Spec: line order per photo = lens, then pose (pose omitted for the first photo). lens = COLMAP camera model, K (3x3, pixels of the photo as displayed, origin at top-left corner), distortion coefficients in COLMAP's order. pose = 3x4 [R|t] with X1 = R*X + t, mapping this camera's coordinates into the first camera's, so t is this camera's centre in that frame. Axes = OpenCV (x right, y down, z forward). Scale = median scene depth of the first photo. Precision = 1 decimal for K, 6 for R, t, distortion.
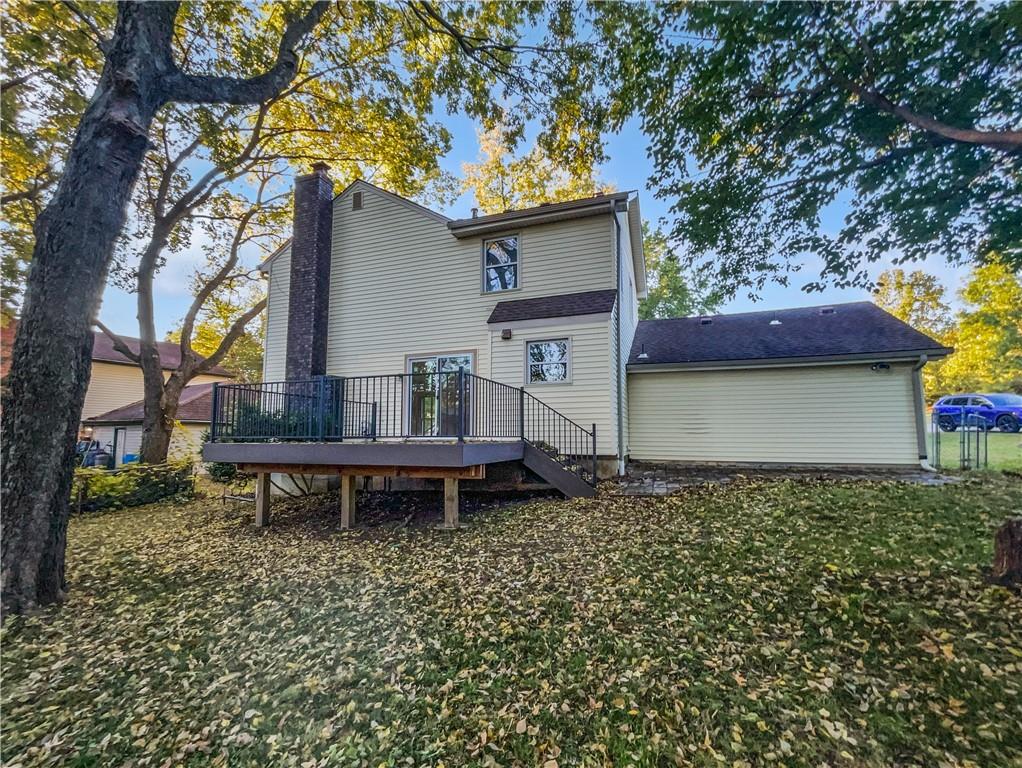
lens RADIAL K [[414.2, 0, 511.0], [0, 414.2, 384.0], [0, 0, 1]] dist [0.000286, 0.000059]
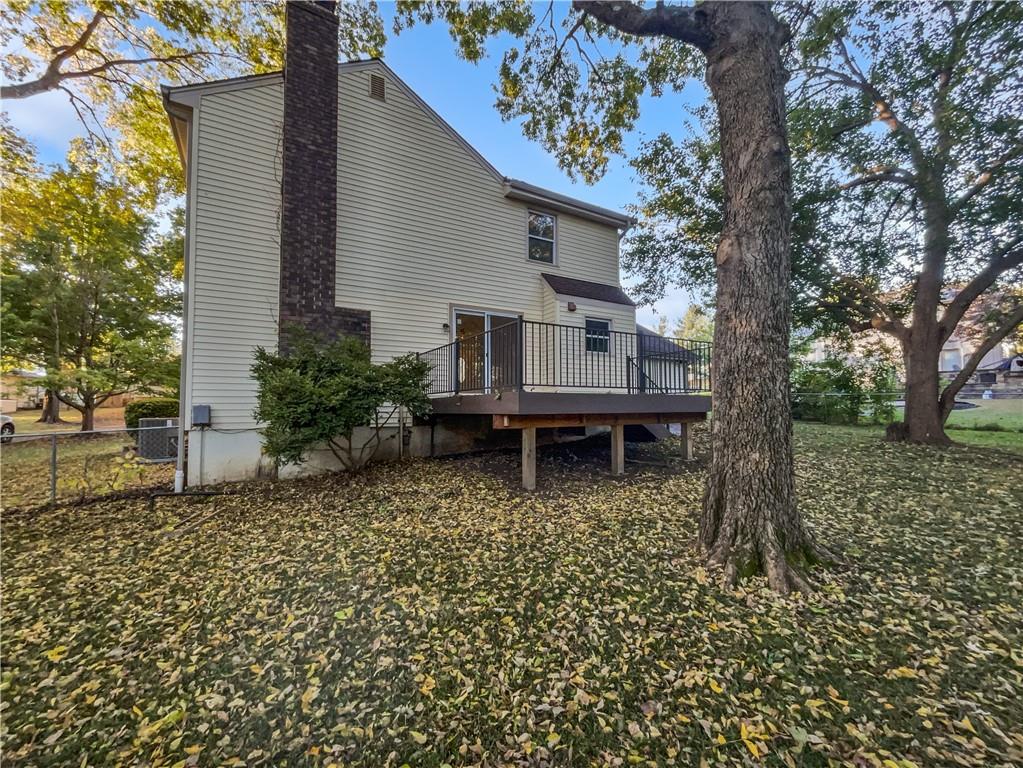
lens RADIAL K [[414.6, 0, 511.5], [0, 414.6, 384.0], [0, 0, 1]] dist [0.000286, 0.000059]
pose [[0.657549, 0.046741, 0.751960, -0.916182], [-0.087539, 0.996054, 0.014634, 0.094357], [-0.748309, -0.075448, 0.659046, 0.308394]]
